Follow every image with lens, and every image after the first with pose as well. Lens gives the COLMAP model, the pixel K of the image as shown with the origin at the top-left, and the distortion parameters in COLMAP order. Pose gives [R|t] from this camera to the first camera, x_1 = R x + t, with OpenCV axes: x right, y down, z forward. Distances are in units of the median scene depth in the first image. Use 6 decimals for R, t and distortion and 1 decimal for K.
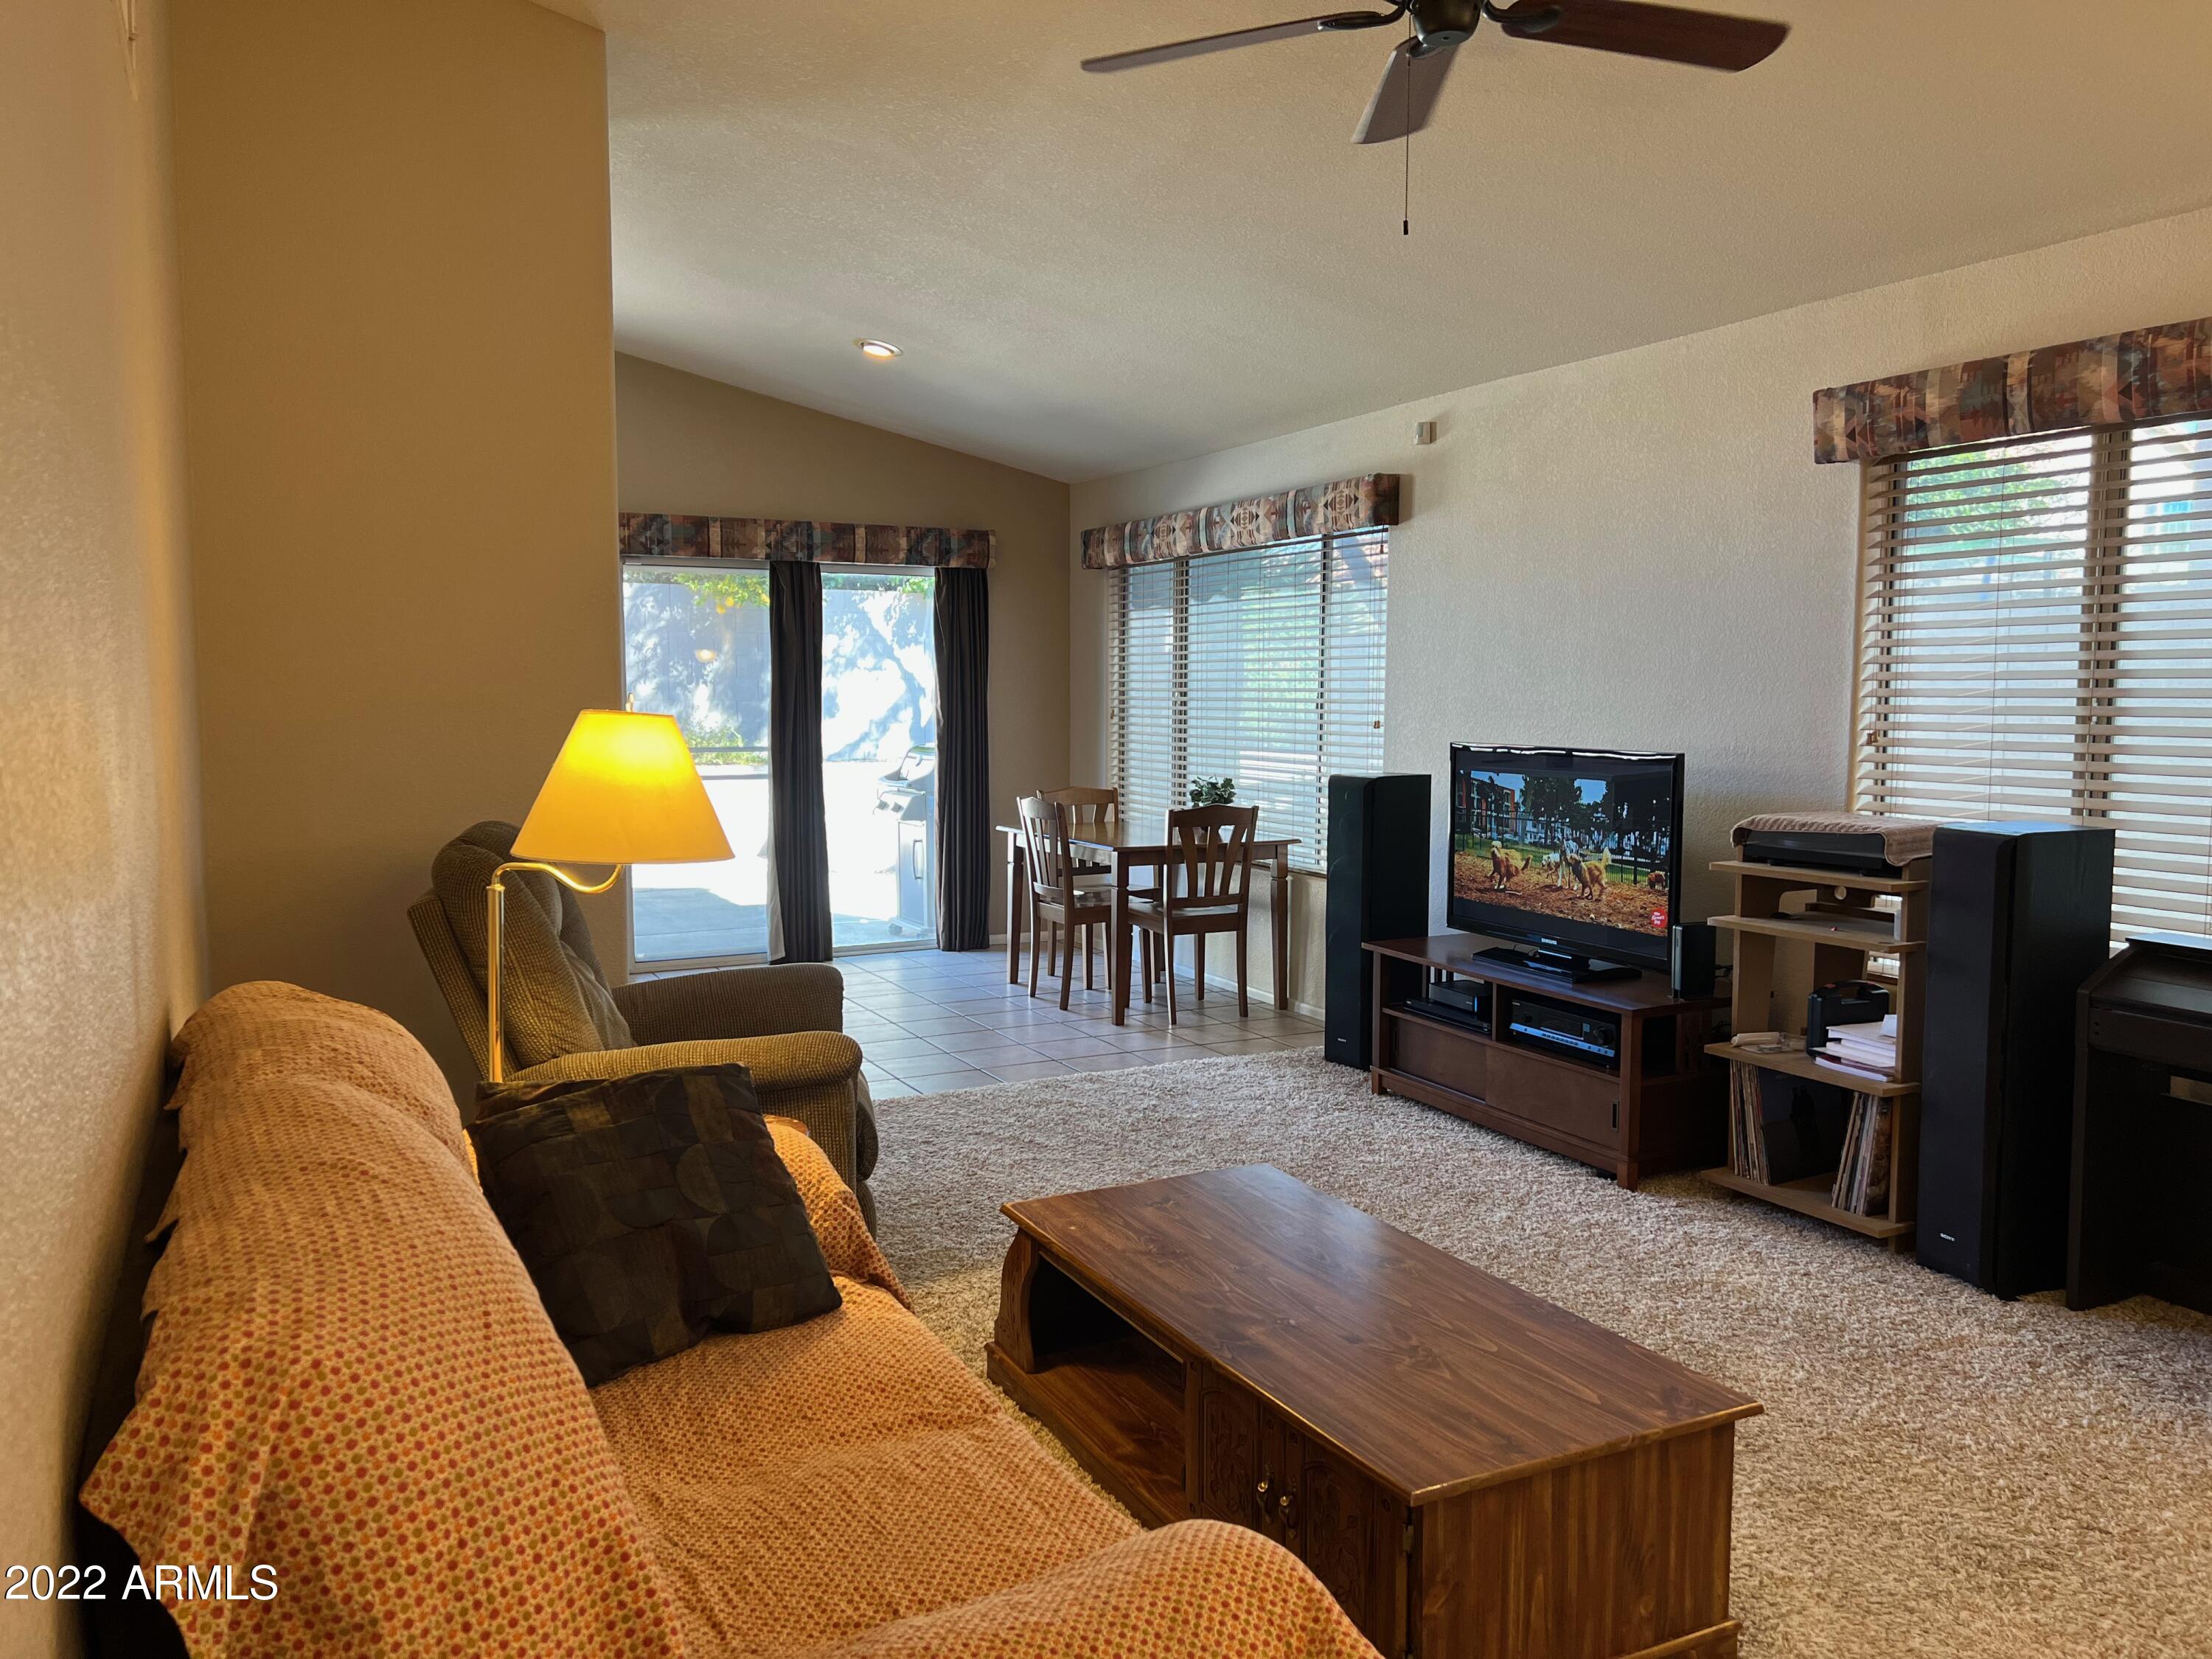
lens RADIAL K [[1658.9, 0, 1104.6], [0, 1658.9, 838.4], [0, 0, 1]] dist [0.027797, -0.006307]
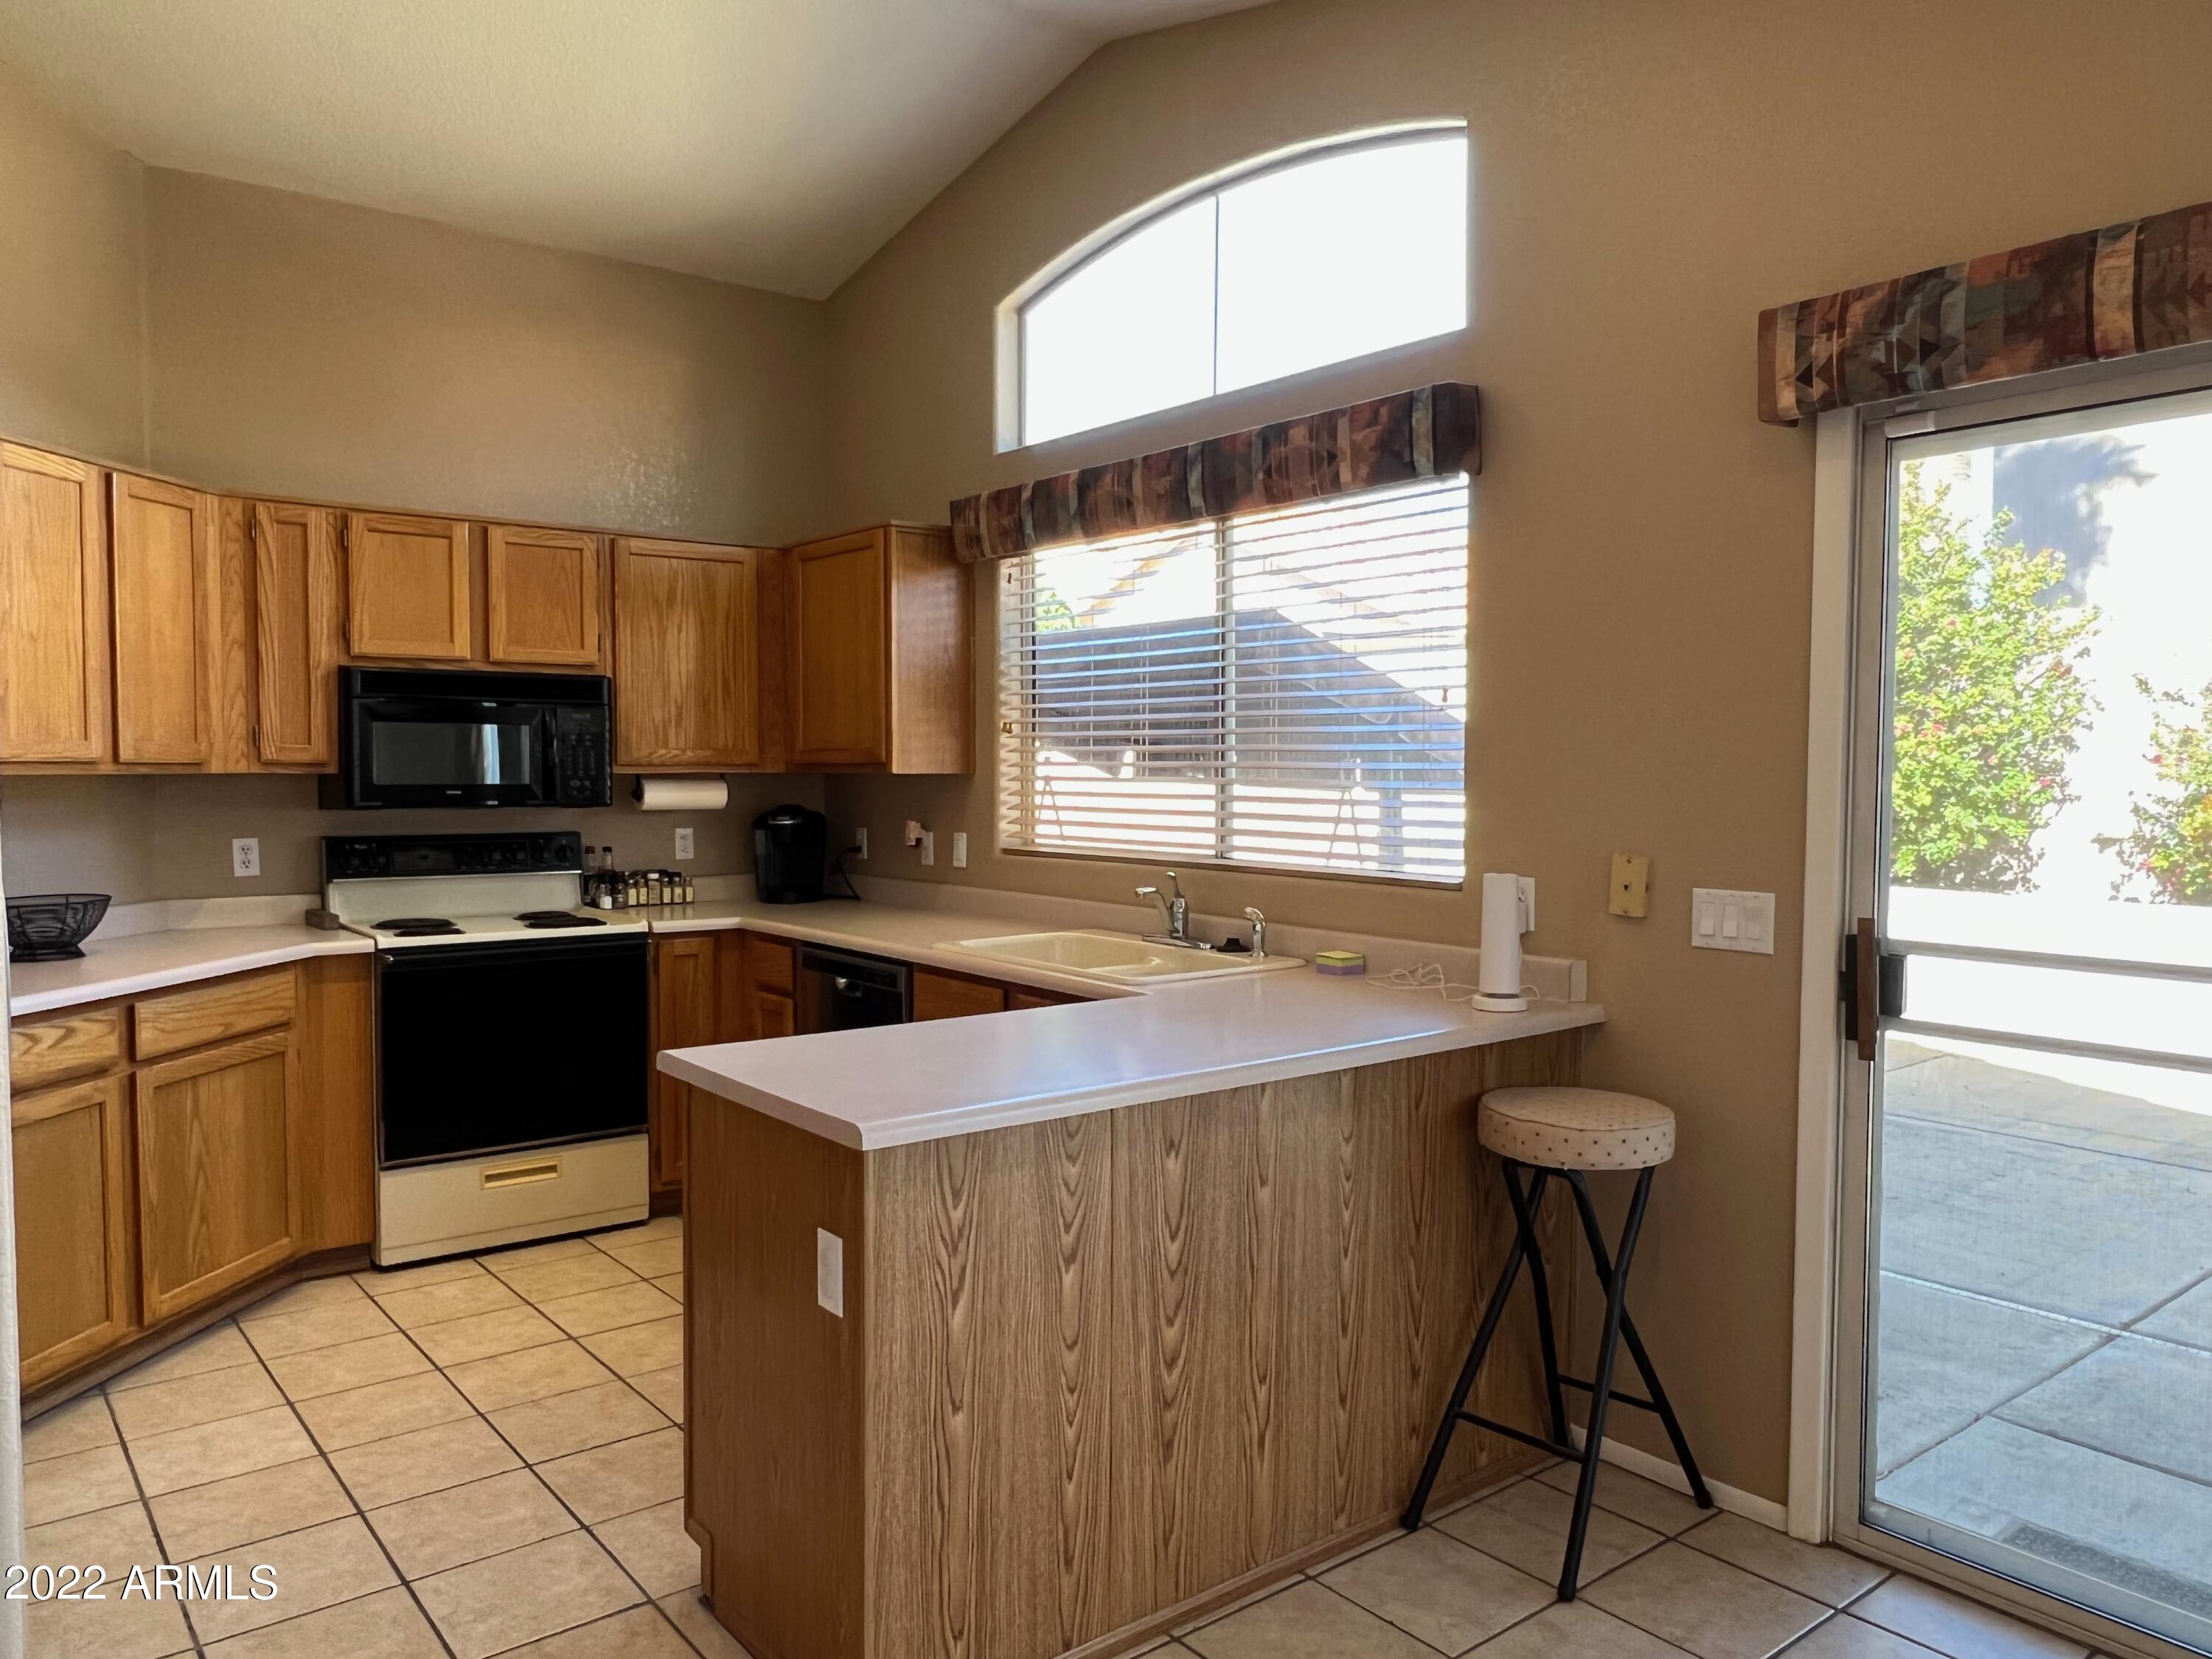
lens RADIAL K [[1545.4, 0, 1094.9], [0, 1545.4, 822.0], [0, 0, 1]] dist [-0.000199, -0.002742]
pose [[0.199003, 0.032411, -0.979463, 0.011828], [-0.090110, 0.995824, 0.014644, -0.070702], [0.975847, 0.085345, 0.201093, 0.774787]]
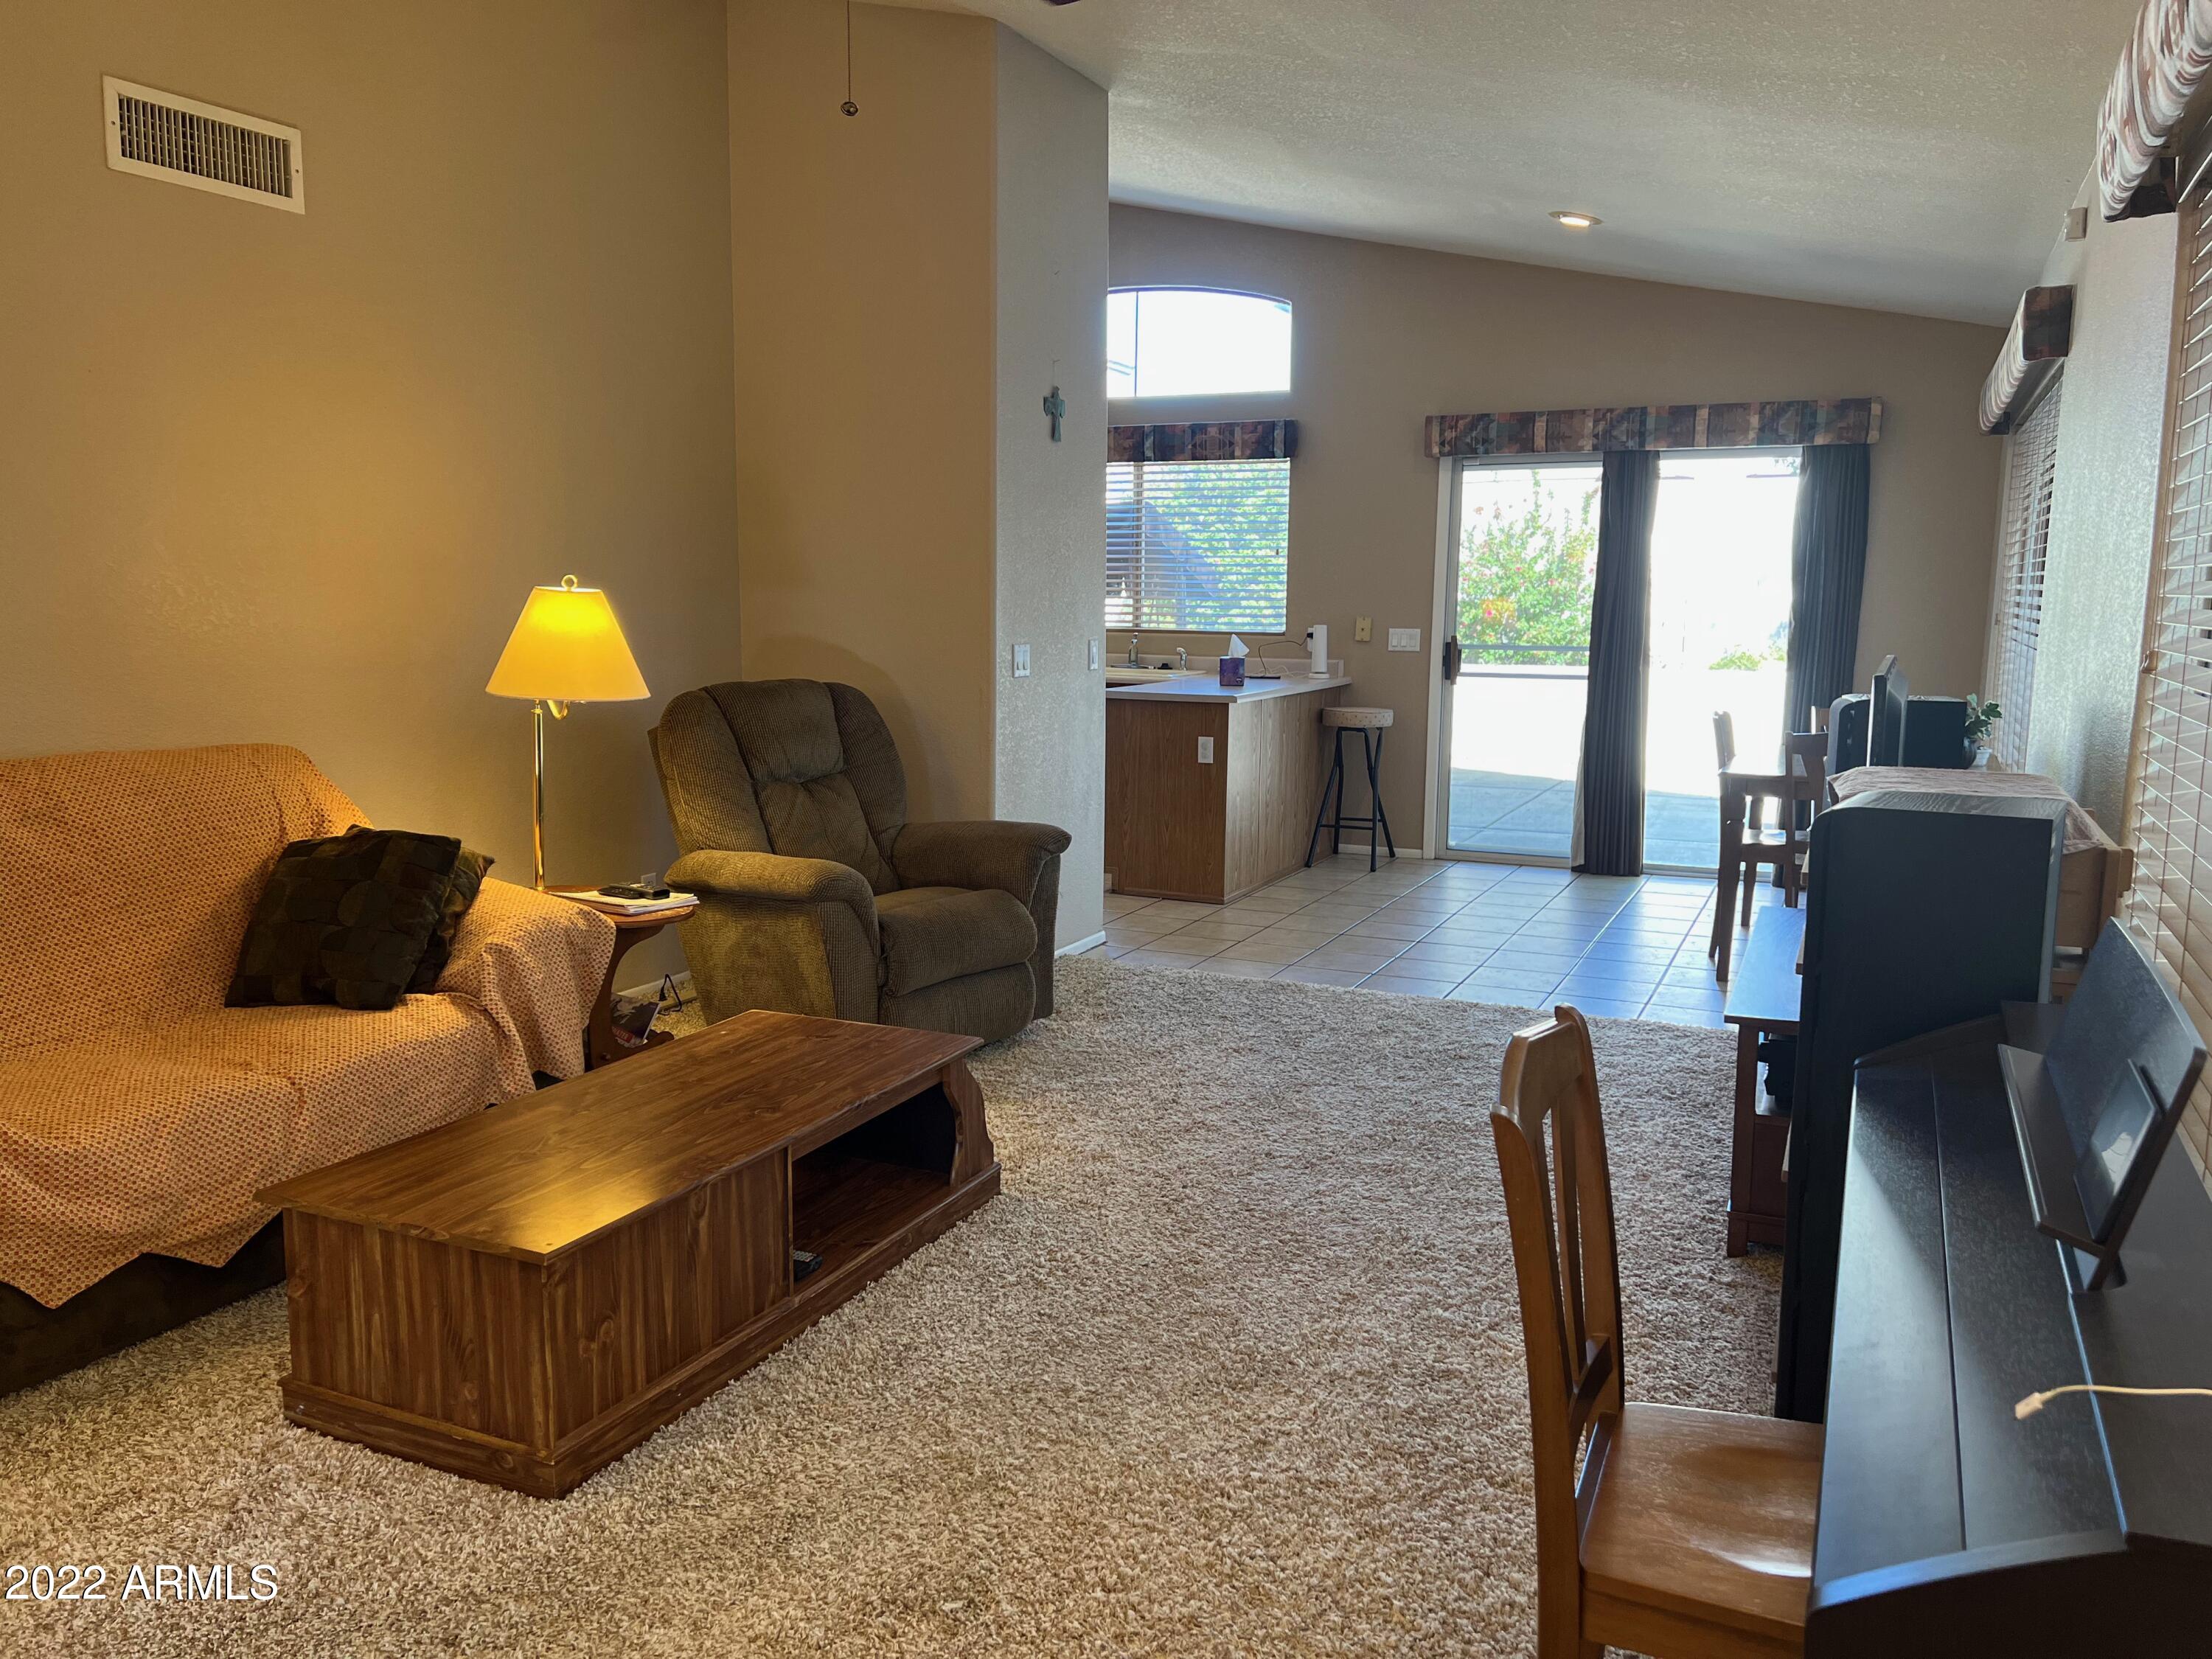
lens RADIAL K [[1658.9, 0, 1101.3], [0, 1658.9, 830.0], [0, 0, 1]] dist [0.027797, -0.006307]
pose [[0.620672, 0.114835, -0.775615, 0.403261], [-0.075048, 0.993376, 0.087020, -0.012565], [0.780470, 0.004198, 0.625179, 0.179873]]
